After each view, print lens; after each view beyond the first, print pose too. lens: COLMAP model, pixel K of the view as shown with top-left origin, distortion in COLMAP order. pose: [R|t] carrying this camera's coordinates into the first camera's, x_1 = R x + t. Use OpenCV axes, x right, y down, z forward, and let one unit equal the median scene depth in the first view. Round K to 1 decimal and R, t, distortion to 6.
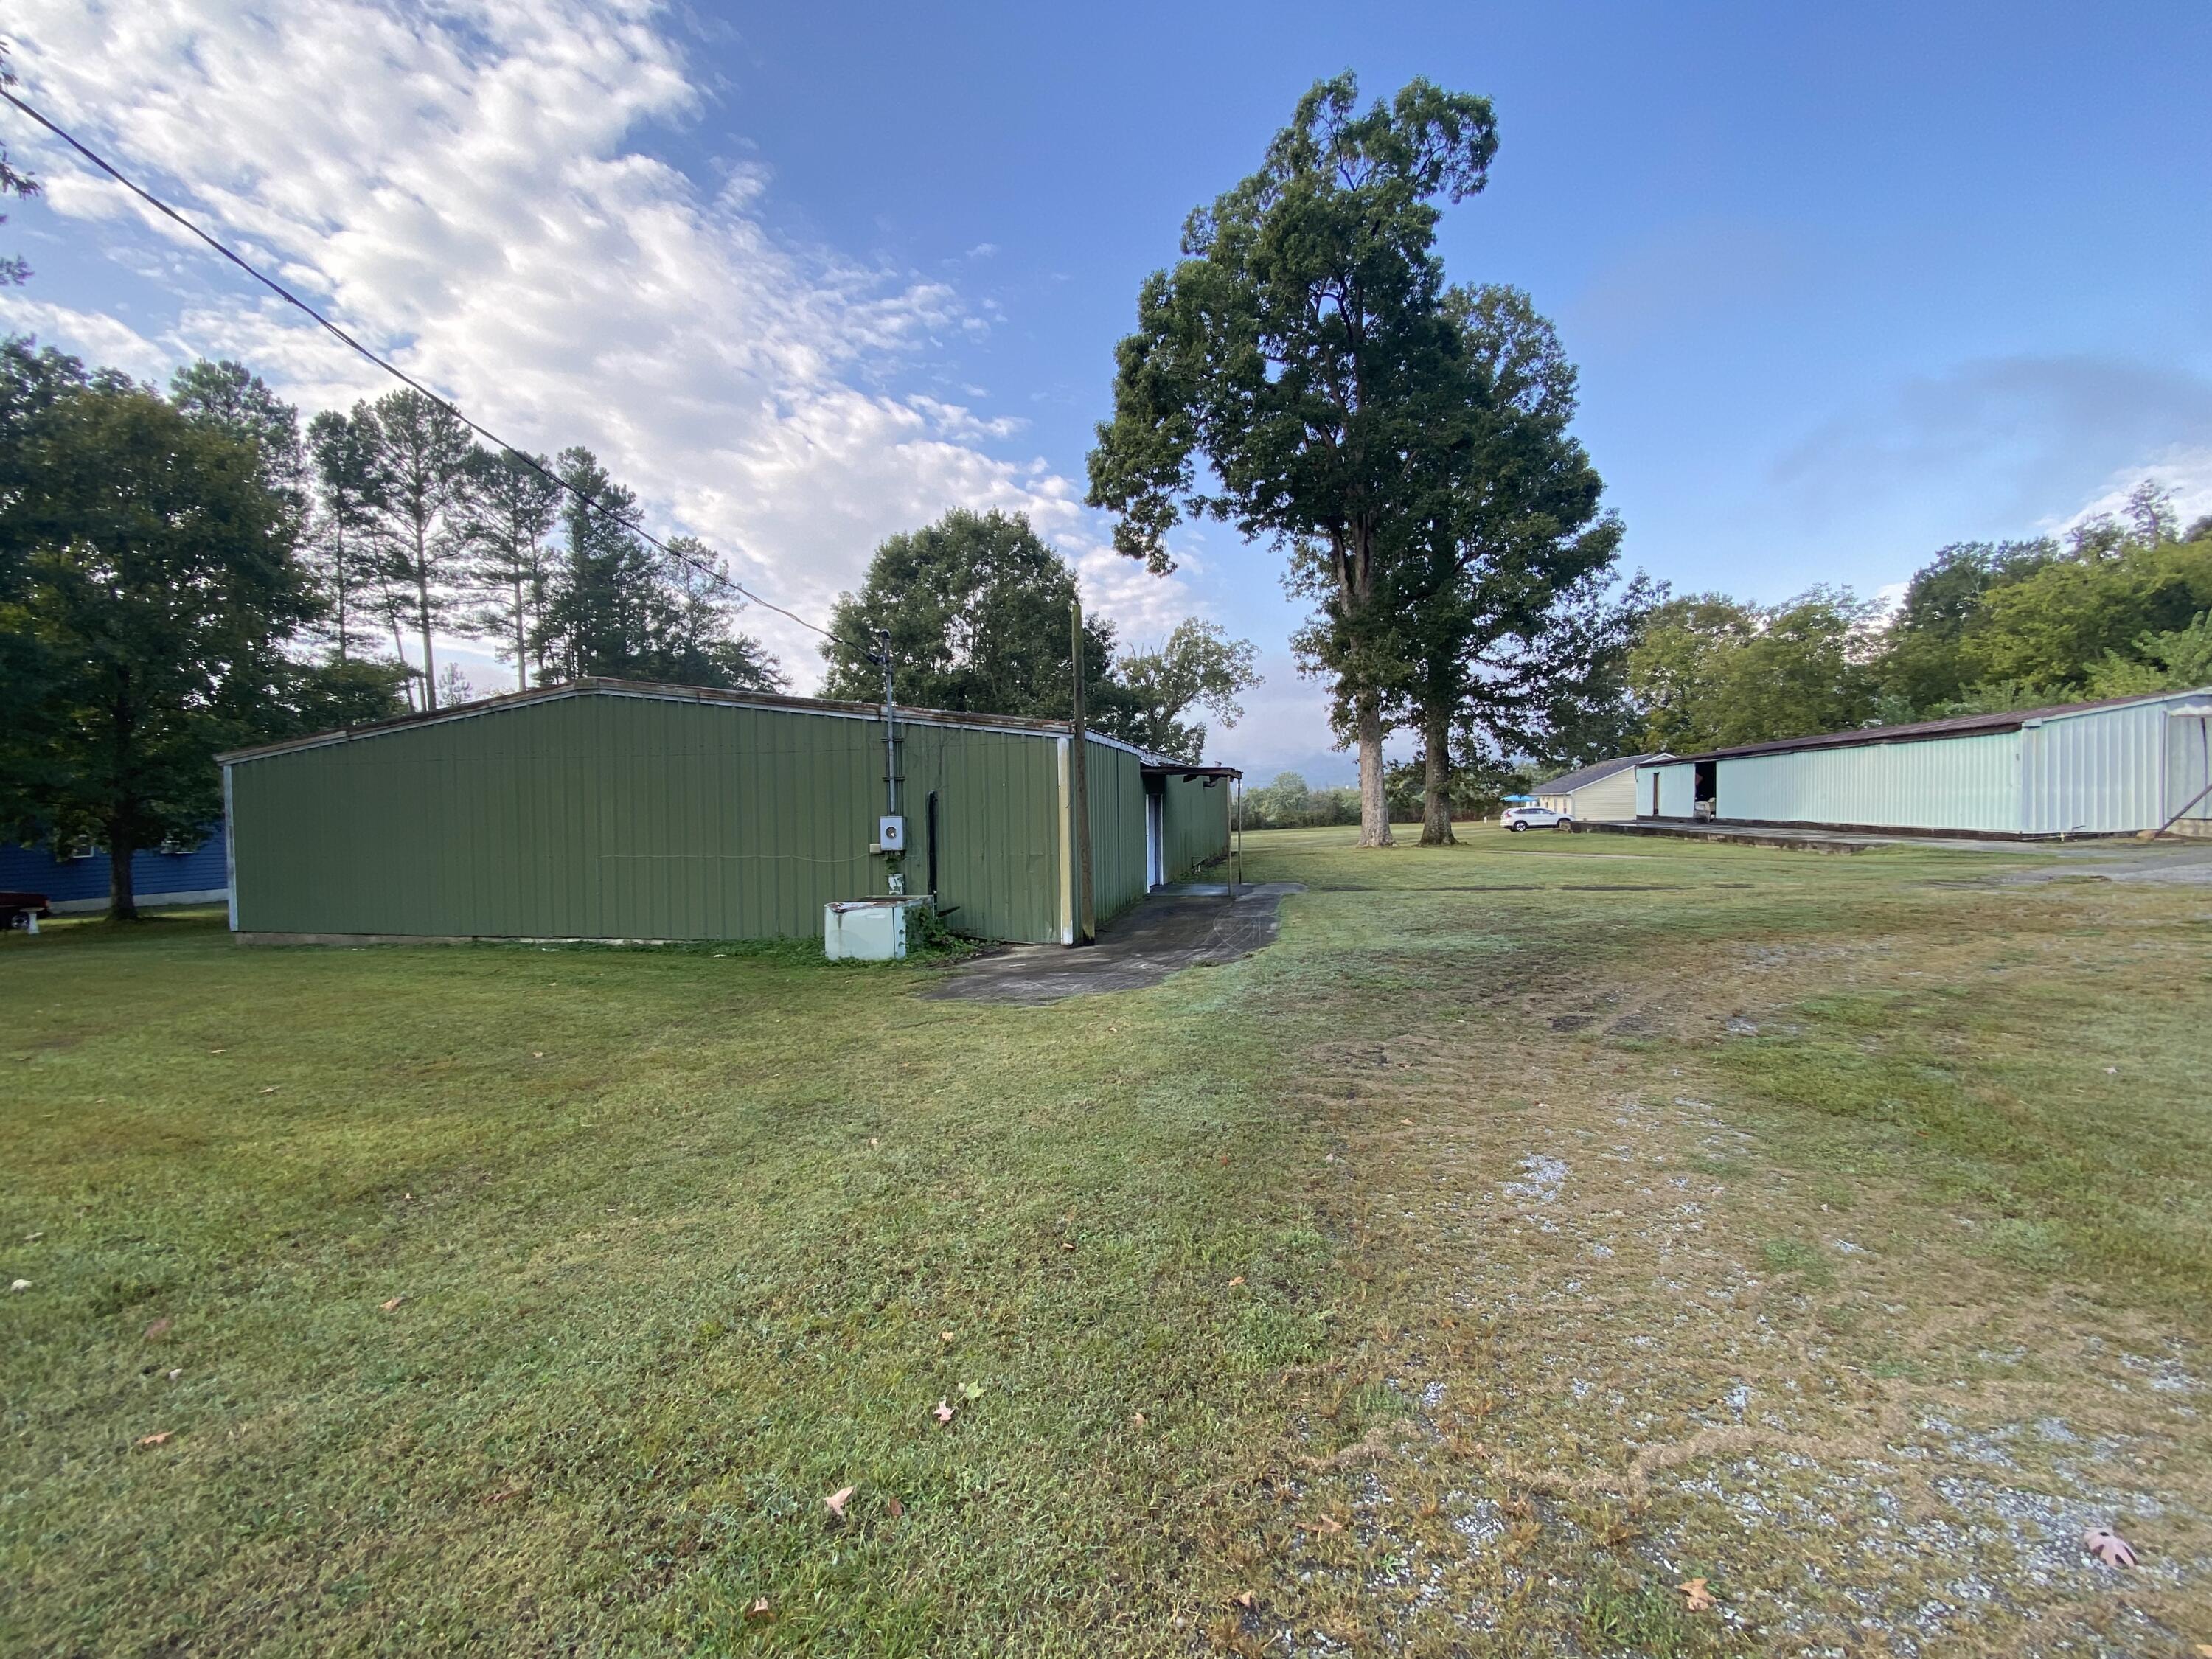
lens RADIAL K [[913.5, 0, 1096.9], [0, 913.5, 824.6], [0, 0, 1]] dist [0.040753, -0.027398]
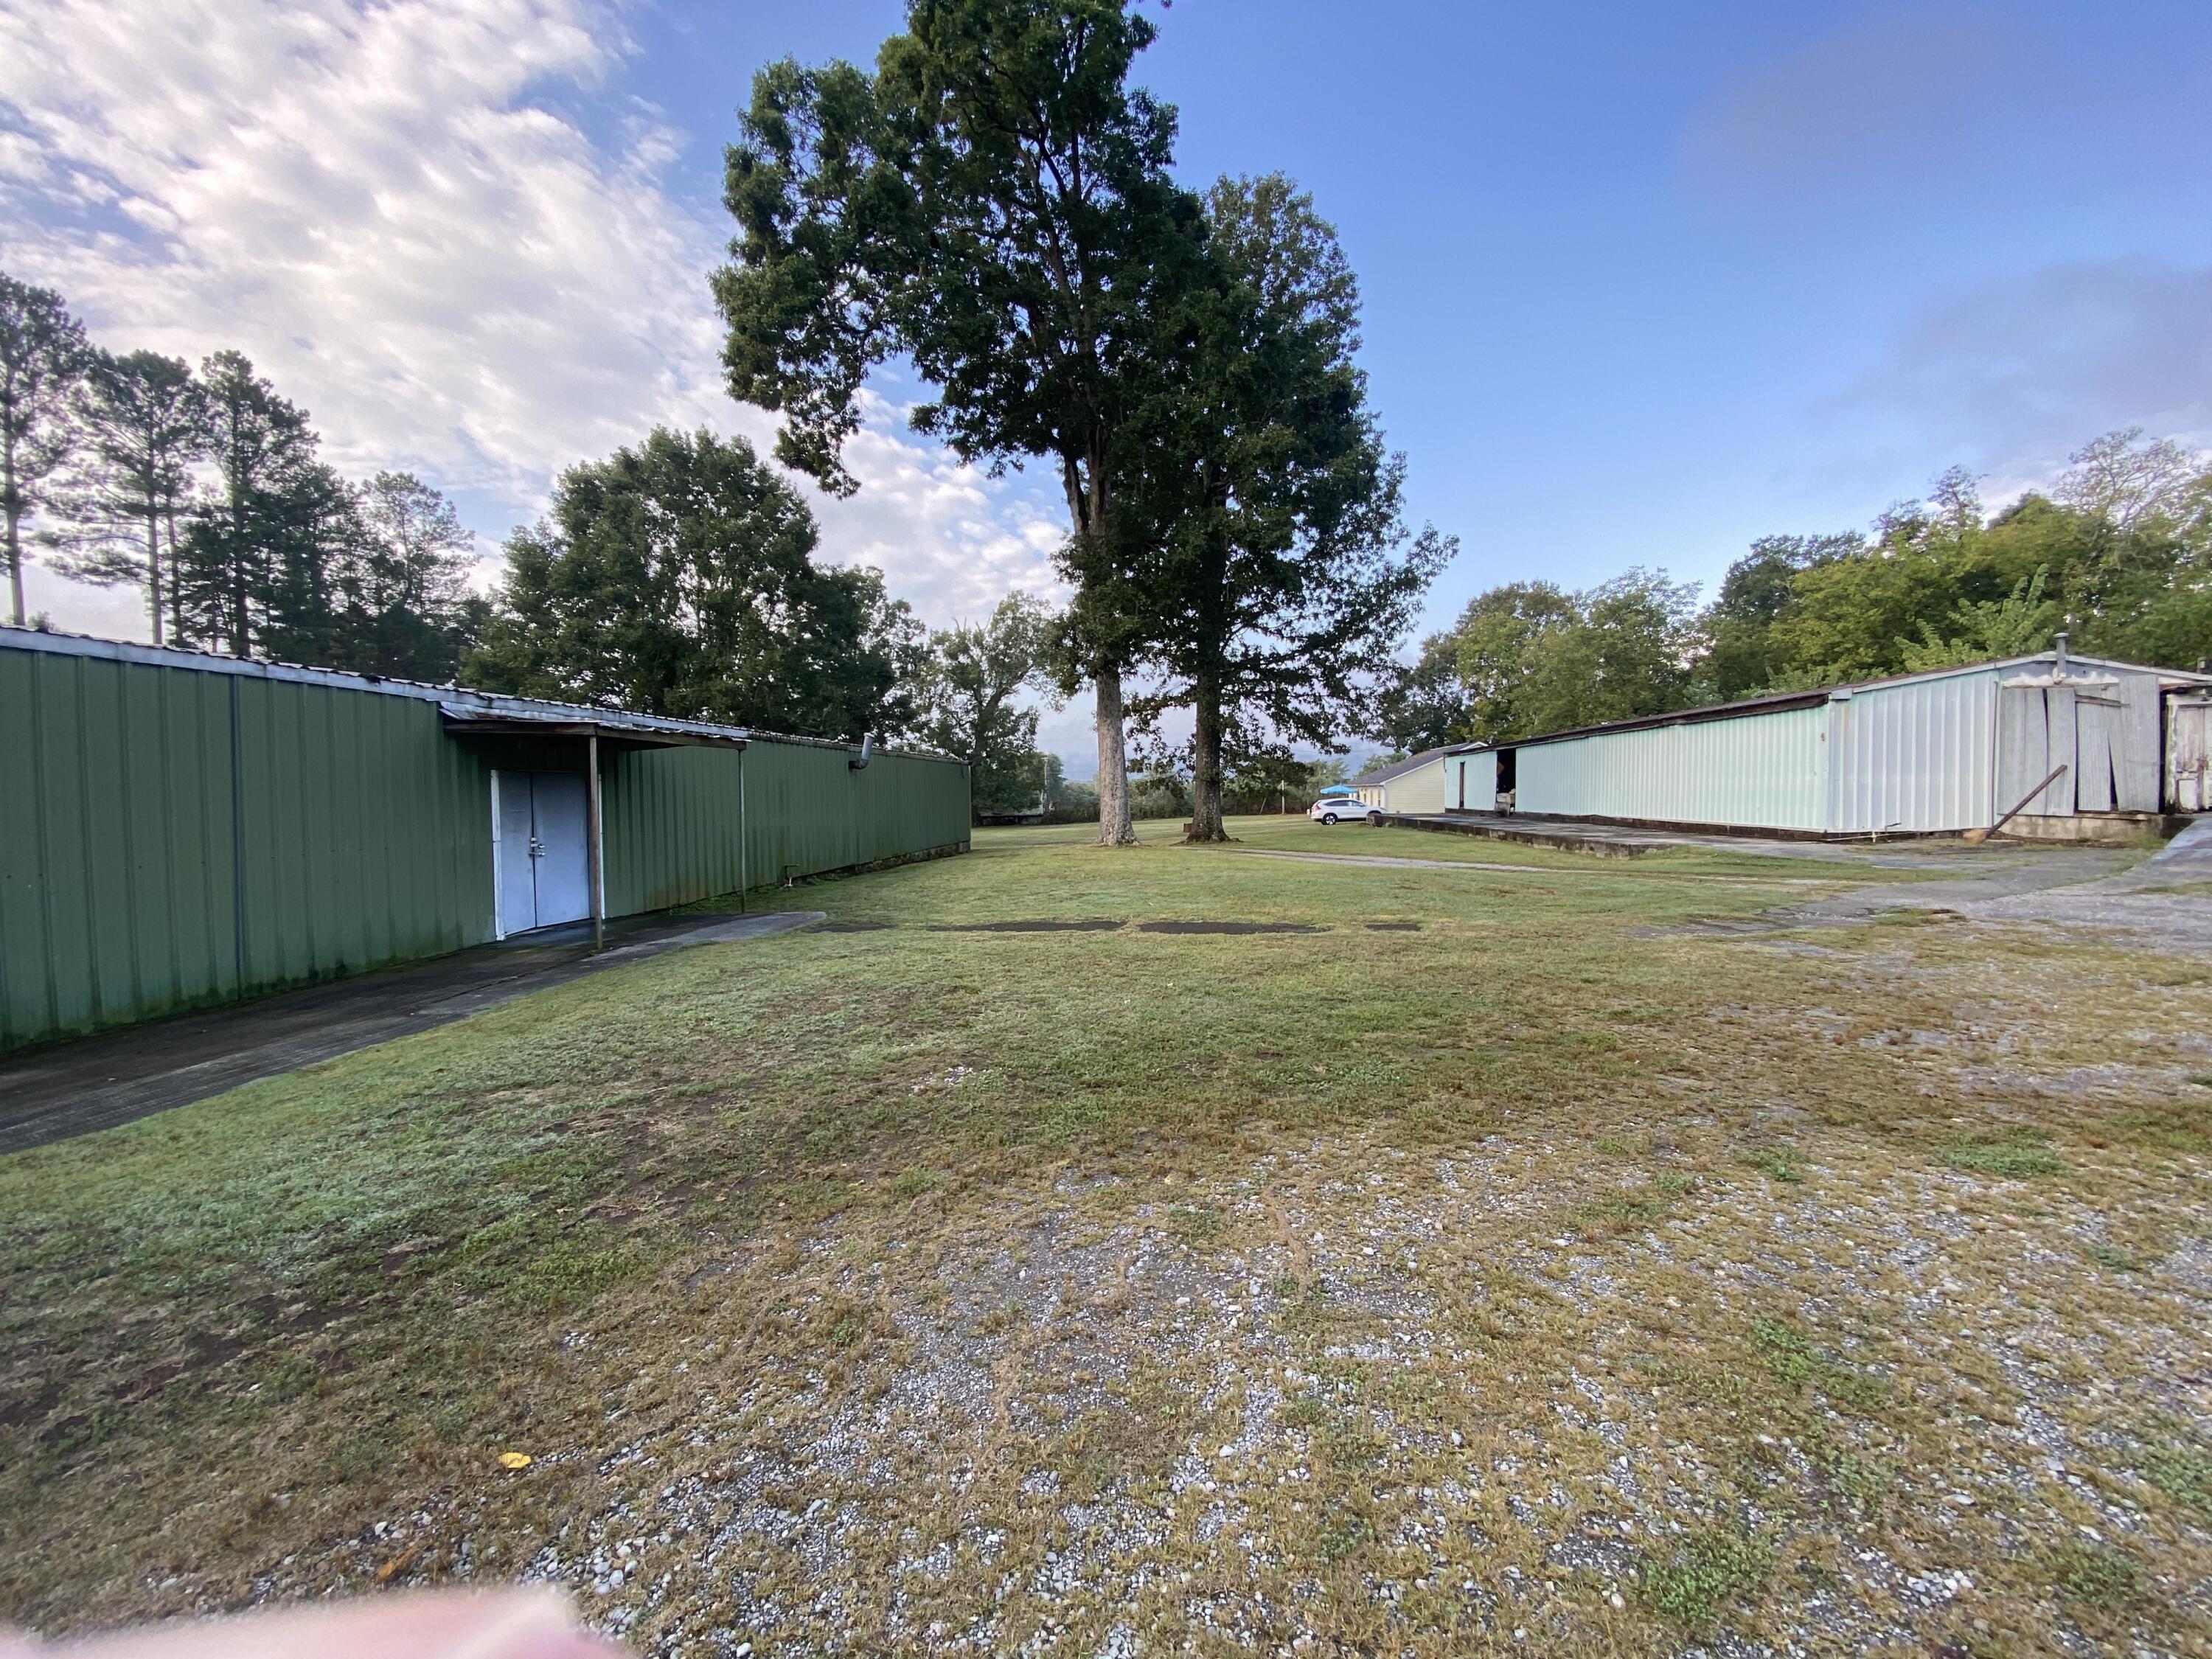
lens RADIAL K [[913.5, 0, 1096.9], [0, 913.5, 824.6], [0, 0, 1]] dist [0.040753, -0.027398]
pose [[0.992958, 0.001250, 0.118461, 0.138432], [-0.002443, 0.999948, 0.009923, -0.001892], [-0.118443, -0.010143, 0.992909, 0.139244]]
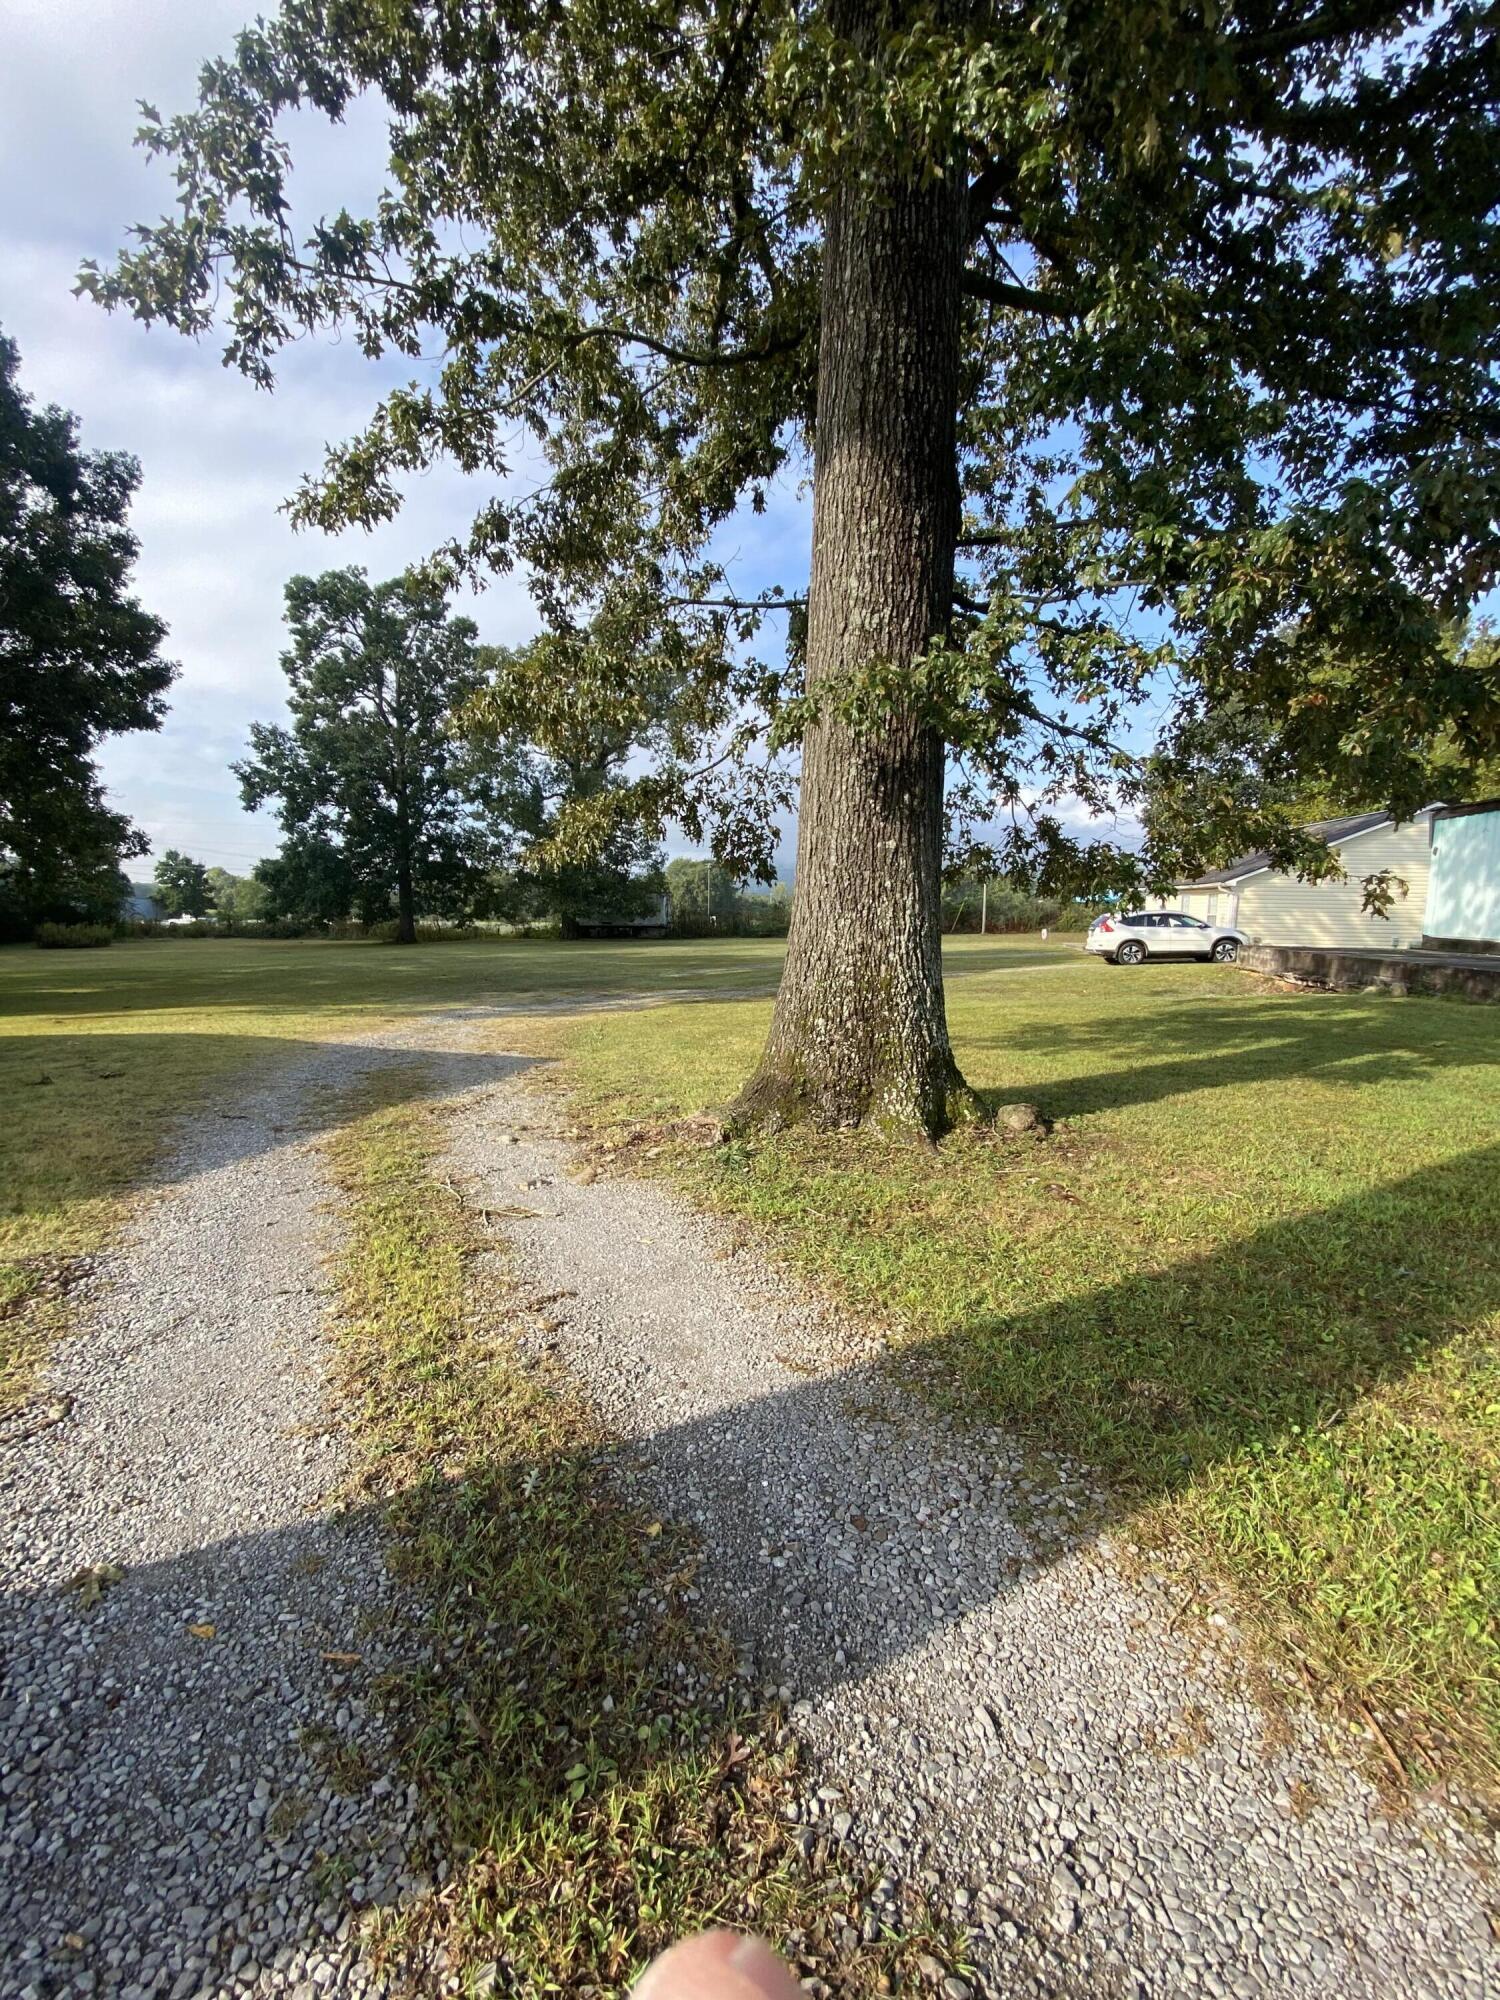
lens RADIAL K [[825.9, 0, 750.0], [0, 825.9, 1000.0], [0, 0, 1]] dist [0.040753, -0.027398]
pose [[0.995892, 0.026173, 0.086680, 0.276586], [-0.034047, 0.995301, 0.090648, -0.007089], [-0.083900, -0.093226, 0.992104, 0.698391]]
